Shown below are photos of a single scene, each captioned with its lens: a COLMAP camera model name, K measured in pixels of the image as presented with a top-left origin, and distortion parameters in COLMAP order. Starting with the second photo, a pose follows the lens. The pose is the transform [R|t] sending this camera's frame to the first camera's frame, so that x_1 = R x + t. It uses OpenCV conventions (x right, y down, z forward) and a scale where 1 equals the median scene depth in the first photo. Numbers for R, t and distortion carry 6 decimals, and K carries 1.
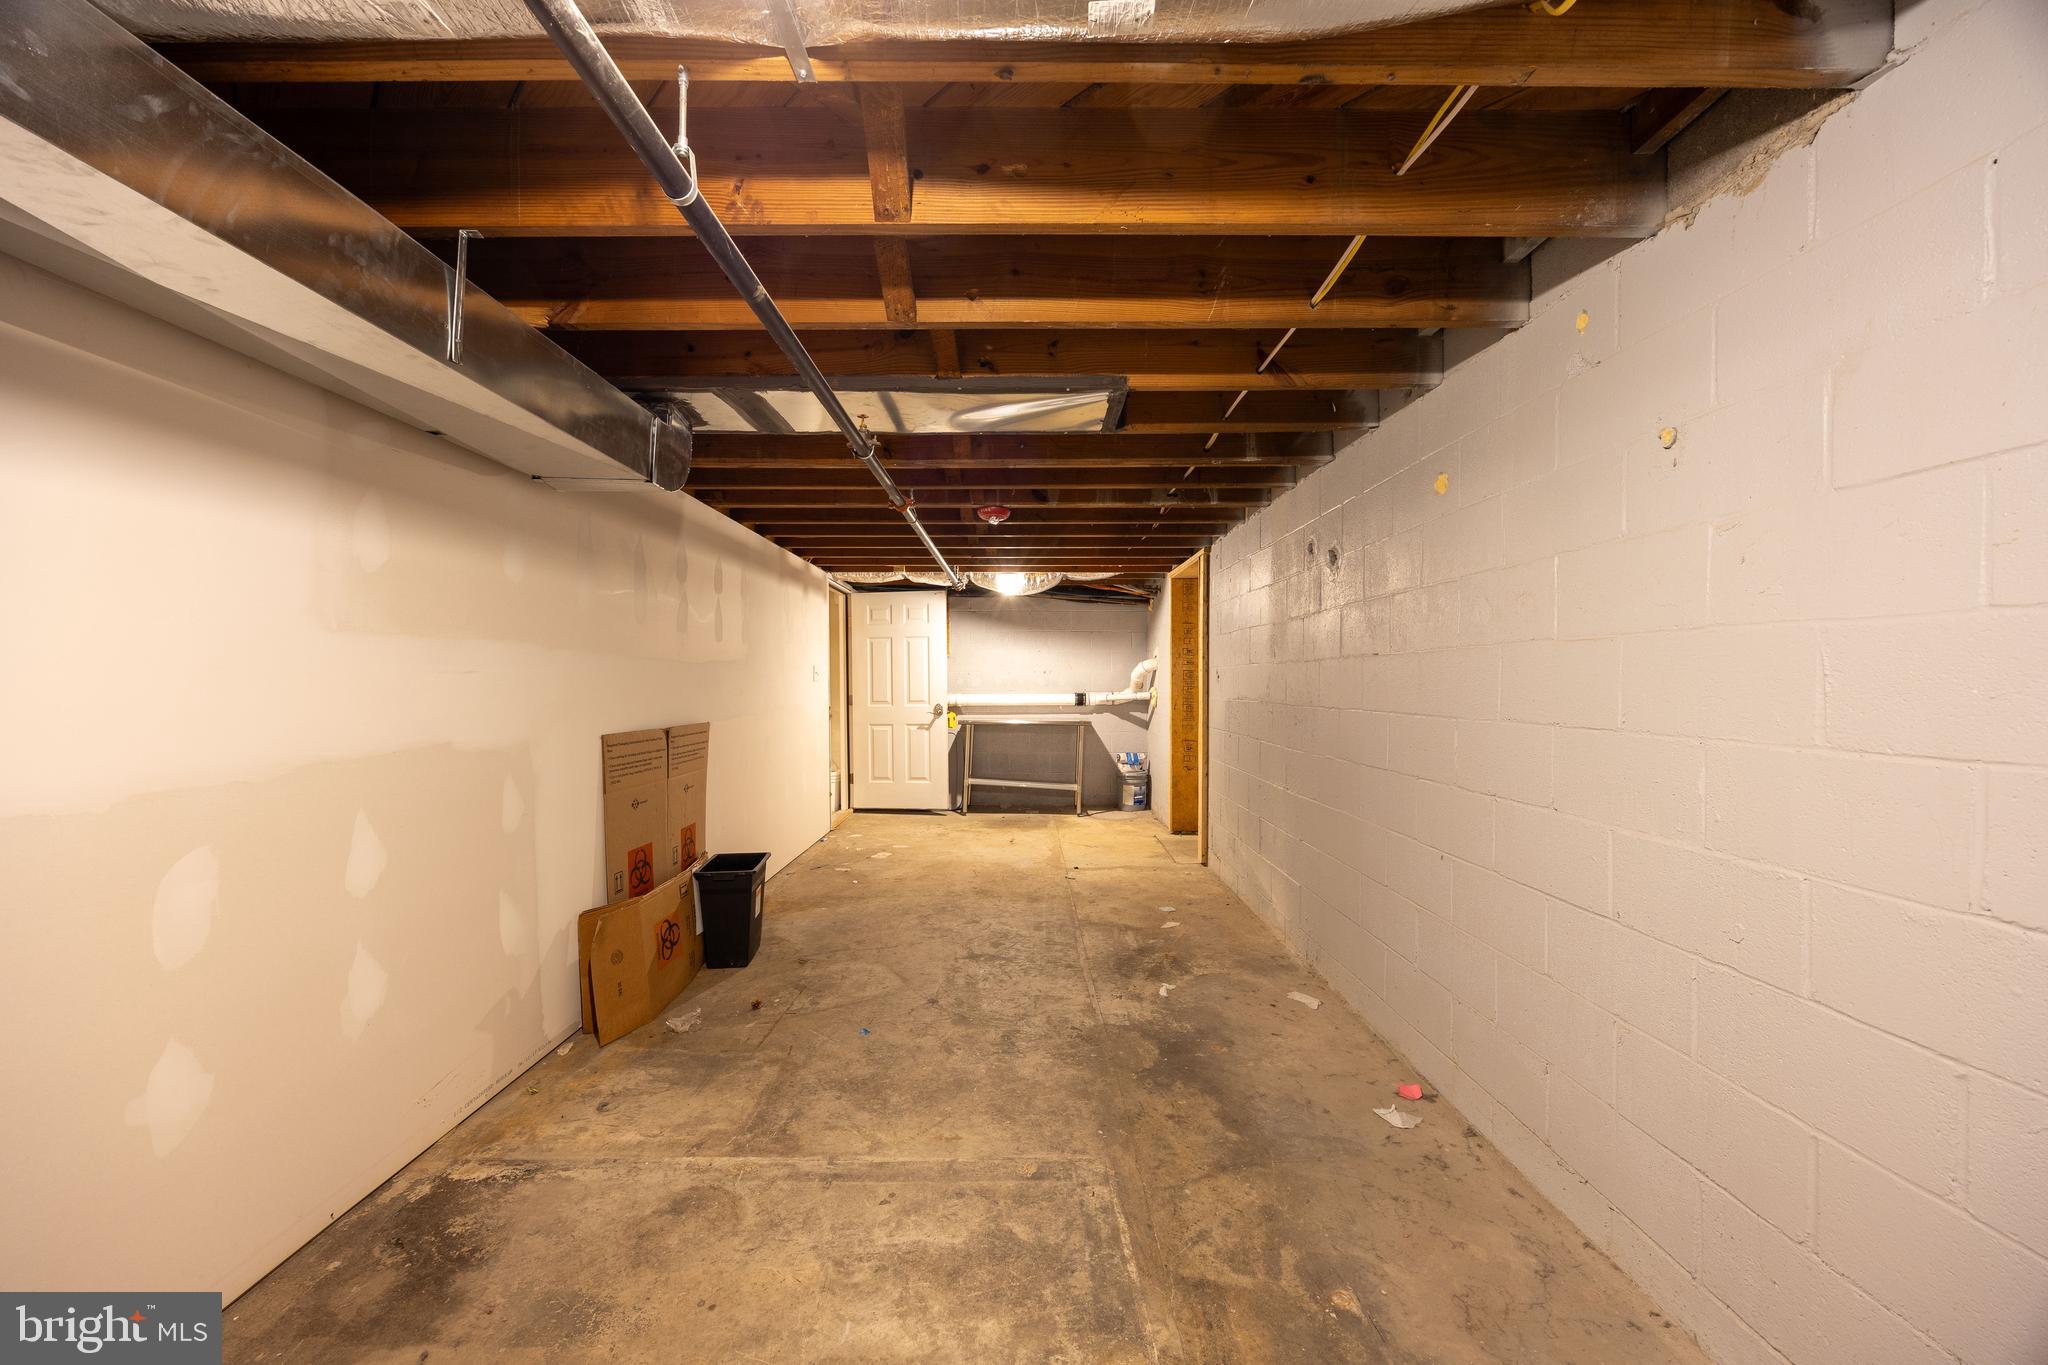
lens RADIAL K [[772.2, 0, 1024.0], [0, 772.2, 682.5], [0, 0, 1]] dist [-0.001816, 0.000191]
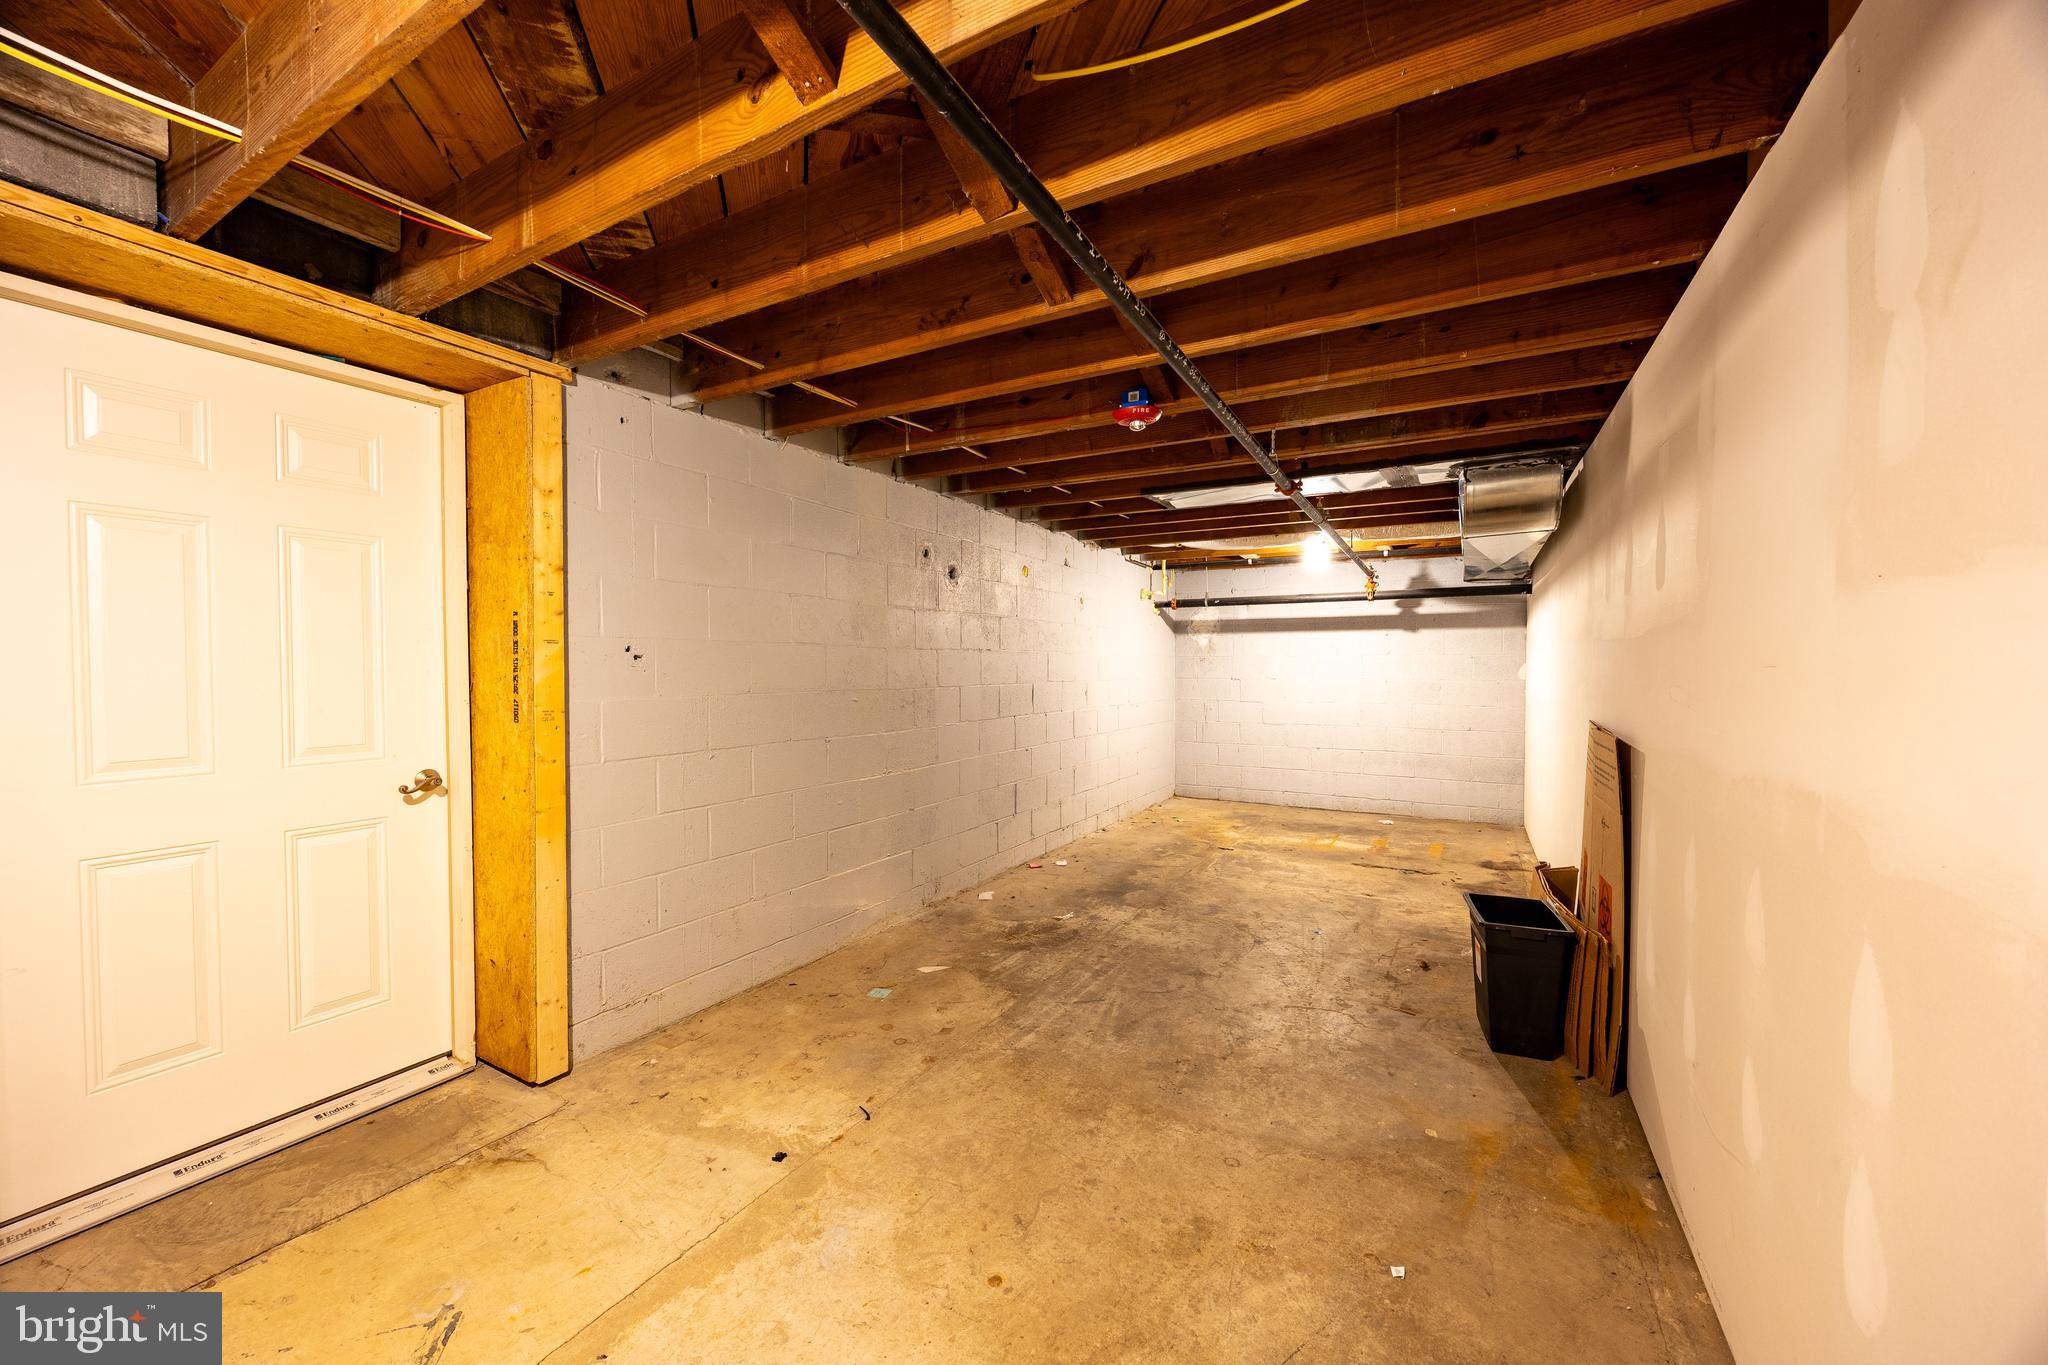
lens RADIAL K [[772.2, 0, 1024.0], [0, 772.2, 682.5], [0, 0, 1]] dist [-0.001816, 0.000191]
pose [[-0.867971, -0.011901, 0.496471, -0.351073], [-0.001734, 0.999779, 0.020934, -0.002462], [-0.496611, 0.017309, -0.867801, 1.992244]]
